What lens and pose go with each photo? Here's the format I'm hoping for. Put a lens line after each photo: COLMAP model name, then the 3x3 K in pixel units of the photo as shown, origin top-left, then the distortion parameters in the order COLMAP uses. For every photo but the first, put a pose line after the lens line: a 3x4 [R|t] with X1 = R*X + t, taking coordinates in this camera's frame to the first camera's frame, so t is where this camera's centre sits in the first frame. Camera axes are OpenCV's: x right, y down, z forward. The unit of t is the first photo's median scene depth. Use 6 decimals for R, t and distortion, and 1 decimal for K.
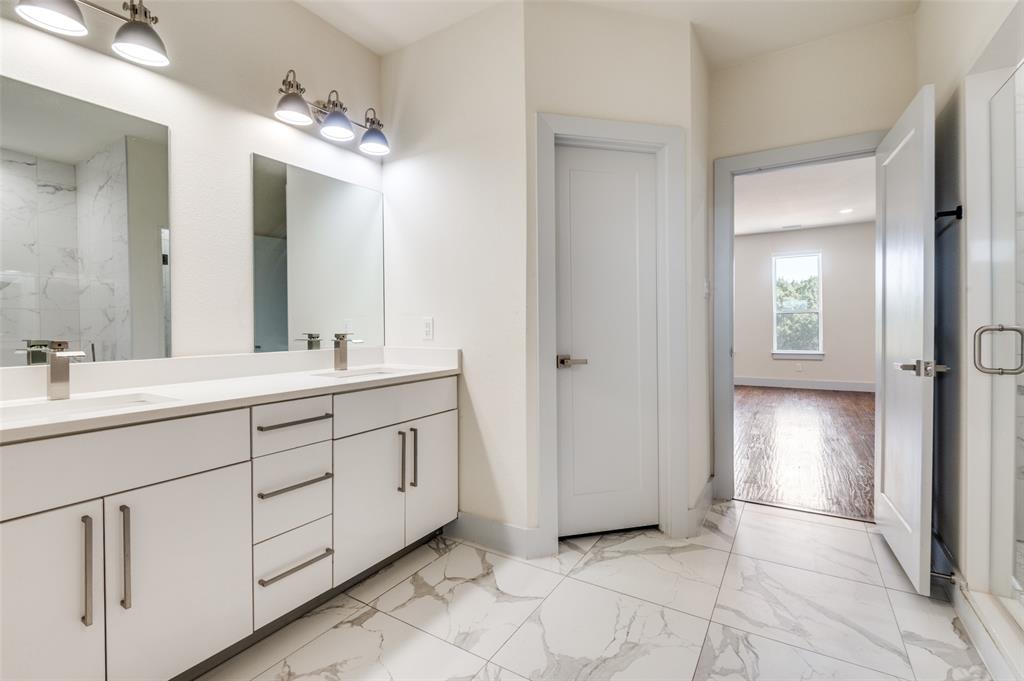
lens RADIAL K [[455.2, 0, 511.7], [0, 455.2, 334.0], [0, 0, 1]] dist [0.001615, 0.000150]
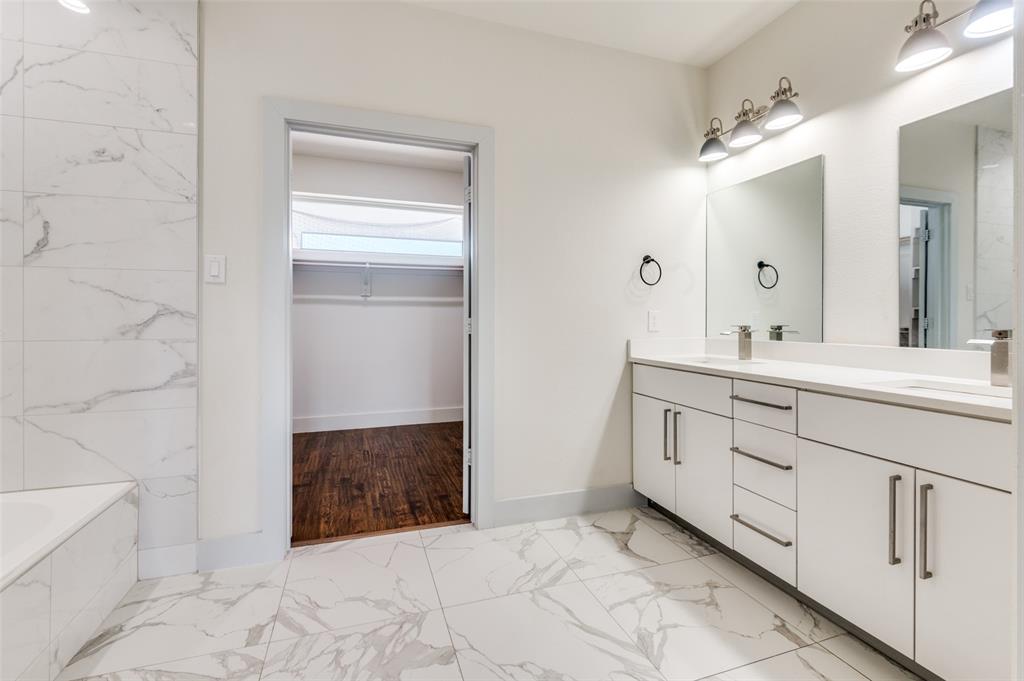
lens RADIAL K [[461.1, 0, 512.6], [0, 461.1, 320.9], [0, 0, 1]] dist [-0.000603, -0.001249]
pose [[-0.631032, 0.011923, -0.775665, 0.489888], [-0.004636, 0.999806, 0.019140, -0.017777], [0.775743, 0.015674, -0.630854, 0.755738]]
